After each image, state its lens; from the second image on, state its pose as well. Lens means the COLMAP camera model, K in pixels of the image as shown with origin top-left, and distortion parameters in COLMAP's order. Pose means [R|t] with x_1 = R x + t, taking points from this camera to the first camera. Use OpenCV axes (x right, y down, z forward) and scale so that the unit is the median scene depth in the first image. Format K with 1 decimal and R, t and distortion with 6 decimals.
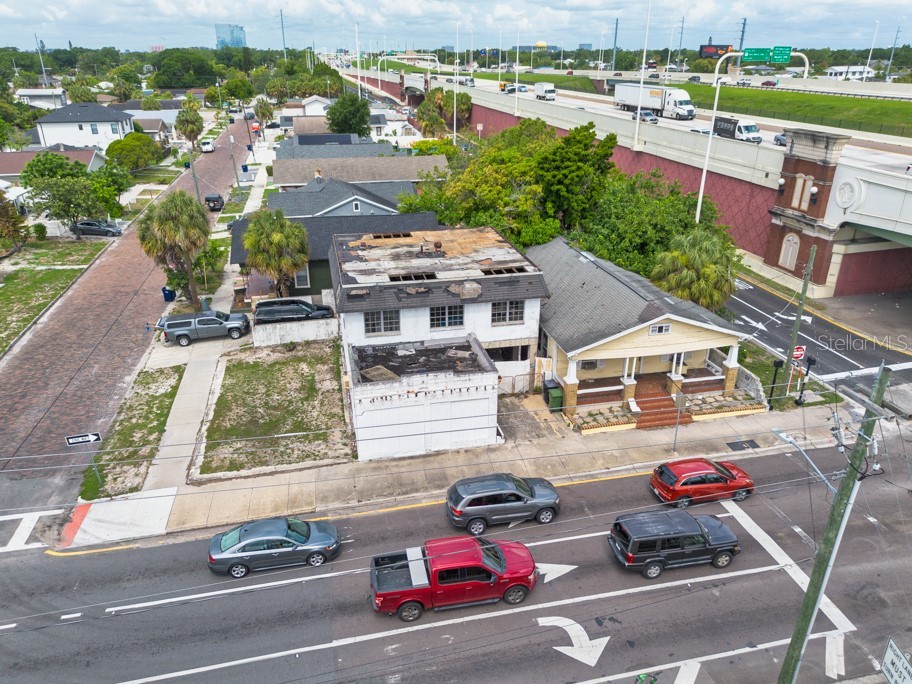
lens RADIAL K [[651.5, 0, 455.8], [0, 651.5, 343.0], [0, 0, 1]] dist [0.066508, -0.071081]
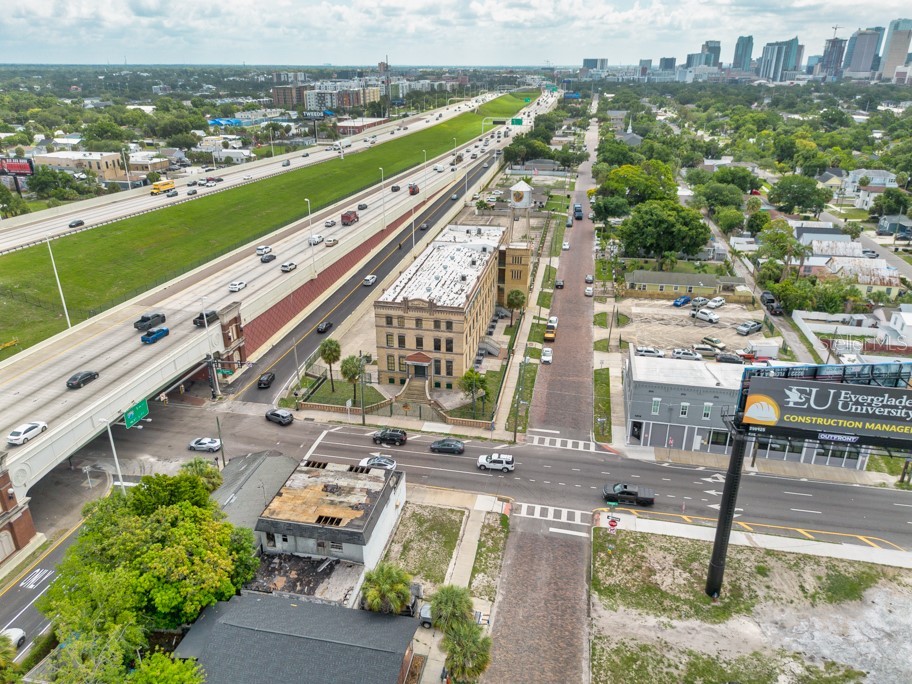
lens RADIAL K [[650.9, 0, 455.4], [0, 650.9, 342.0], [0, 0, 1]] dist [0.062532, -0.064729]
pose [[-0.916149, -0.156460, 0.369042, -0.979696], [0.161669, 0.698240, 0.697370, -1.665320], [-0.366790, 0.698557, -0.614397, 1.746957]]
